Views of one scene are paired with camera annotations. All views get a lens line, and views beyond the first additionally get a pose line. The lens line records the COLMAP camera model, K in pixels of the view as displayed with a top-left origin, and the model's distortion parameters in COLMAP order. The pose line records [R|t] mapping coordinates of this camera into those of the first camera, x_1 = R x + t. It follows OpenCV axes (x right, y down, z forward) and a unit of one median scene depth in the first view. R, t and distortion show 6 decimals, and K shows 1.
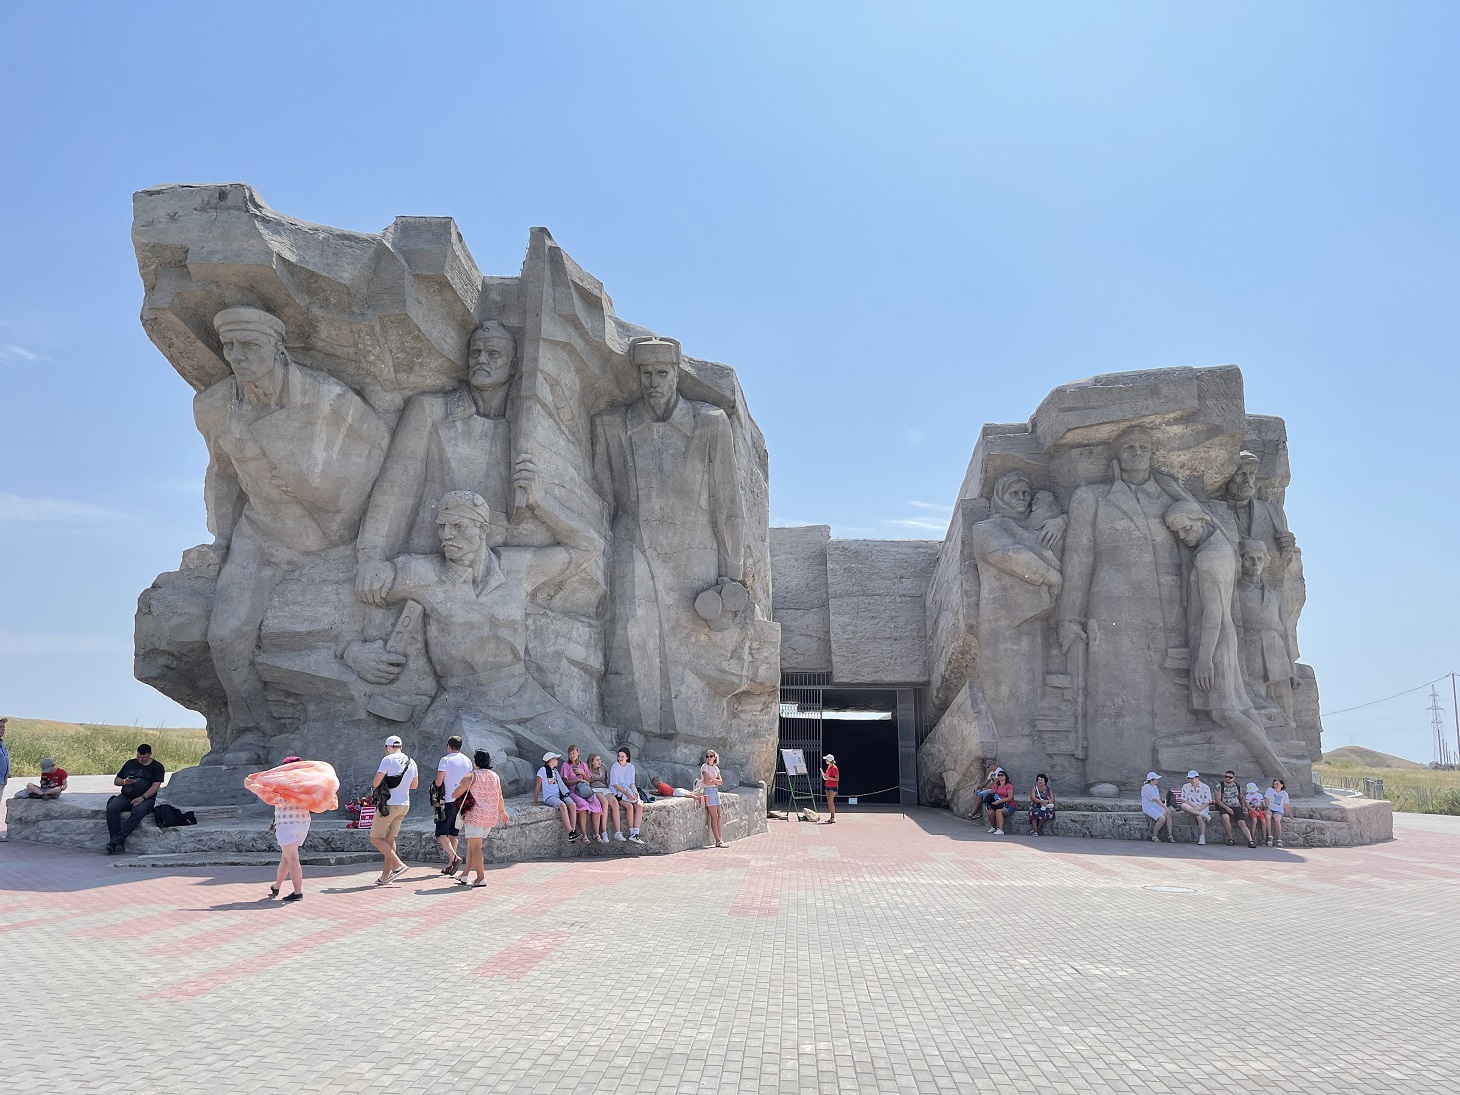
lens RADIAL K [[1084.0, 0, 721.6], [0, 1084.0, 546.6], [0, 0, 1]] dist [0.040580, -0.042266]
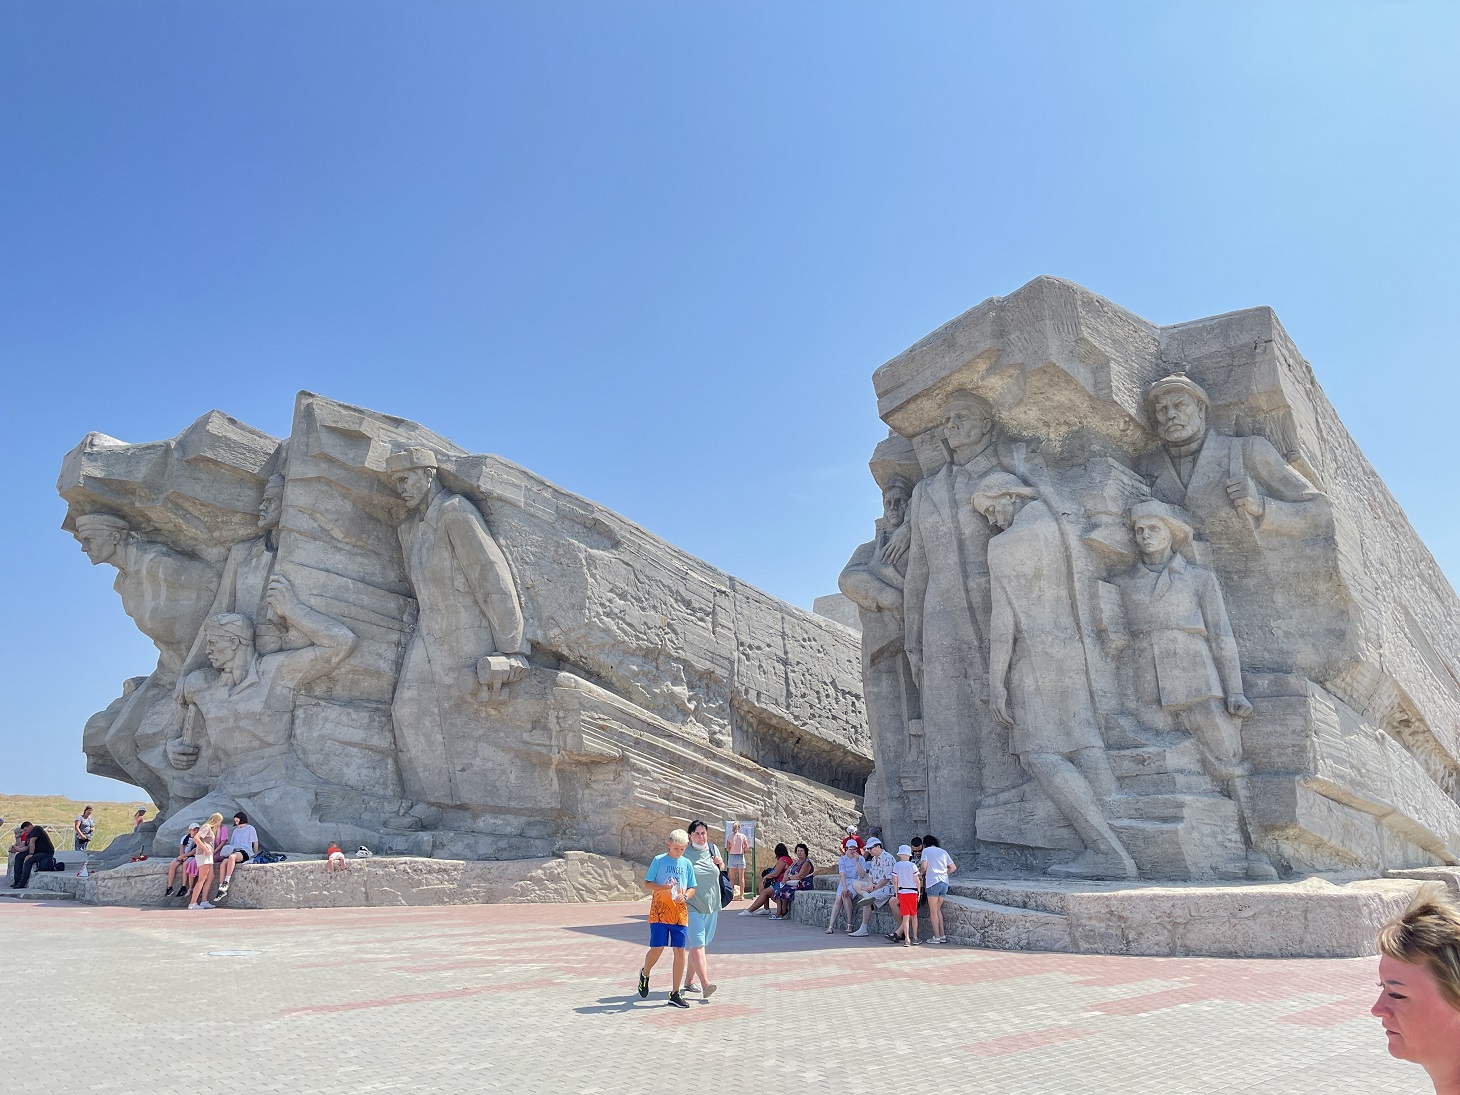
lens RADIAL K [[1084.0, 0, 729.7], [0, 1084.0, 546.2], [0, 0, 1]] dist [0.040580, -0.042266]
pose [[0.730991, -0.179669, -0.658309, 0.990884], [0.124371, 0.983636, -0.130356, 0.104336], [0.670957, 0.013415, 0.741375, 0.416902]]
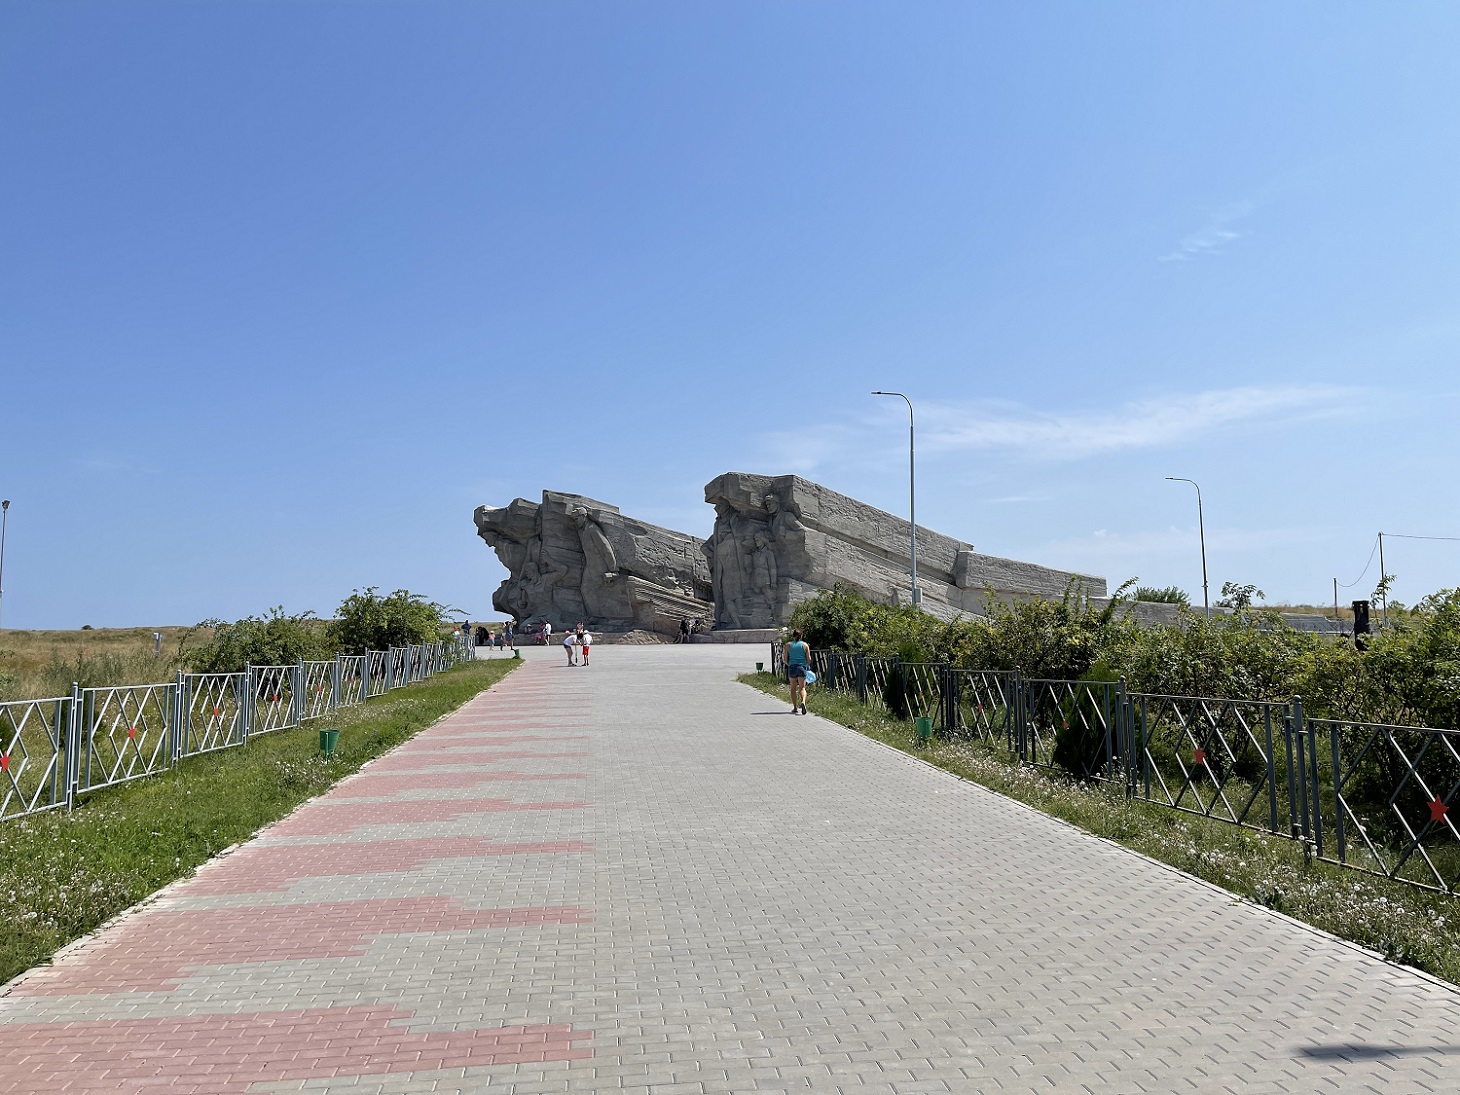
lens RADIAL K [[1084.0, 0, 756.7], [0, 1084.0, 540.6], [0, 0, 1]] dist [0.040580, -0.042266]
pose [[0.572691, -0.099412, -0.813721, 3.450560], [0.172987, 0.984923, 0.001419, 0.010207], [0.801312, -0.141576, 0.581254, -0.676043]]
